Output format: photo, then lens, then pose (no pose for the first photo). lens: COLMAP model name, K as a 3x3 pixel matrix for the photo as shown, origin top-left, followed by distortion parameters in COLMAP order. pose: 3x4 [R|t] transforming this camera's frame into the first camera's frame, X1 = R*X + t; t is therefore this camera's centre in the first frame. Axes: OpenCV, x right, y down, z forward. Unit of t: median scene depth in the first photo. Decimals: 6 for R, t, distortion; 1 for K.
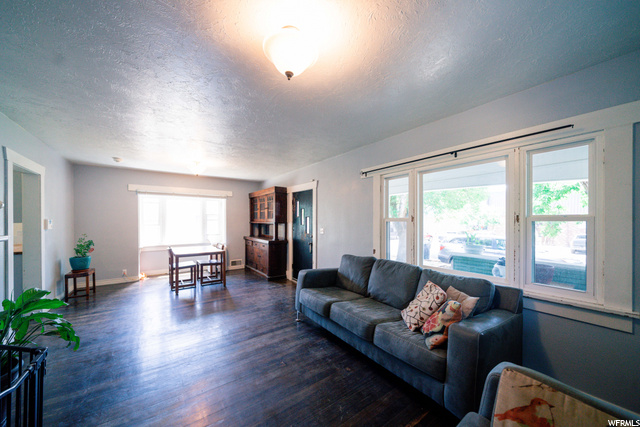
lens RADIAL K [[222.5, 0, 301.7], [0, 222.5, 223.5], [0, 0, 1]] dist [-0.001047, -0.000157]
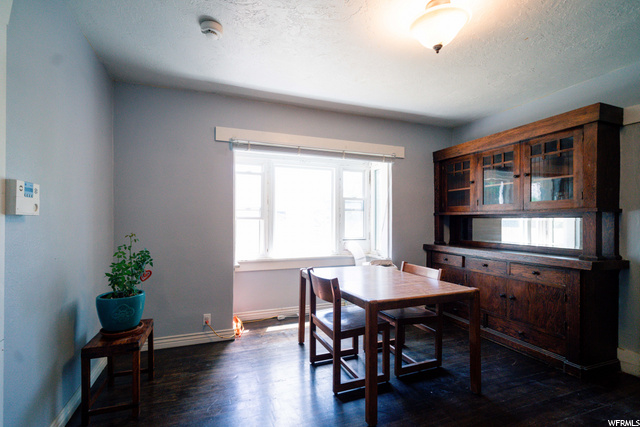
lens RADIAL K [[288.7, 0, 318.3], [0, 288.7, 221.0], [0, 0, 1]] dist [0.002211, 0.000343]
pose [[0.976311, 0.000638, -0.216370, -0.467927], [-0.003971, 0.999880, -0.014970, 0.027249], [0.216334, 0.015475, 0.976197, 0.491350]]
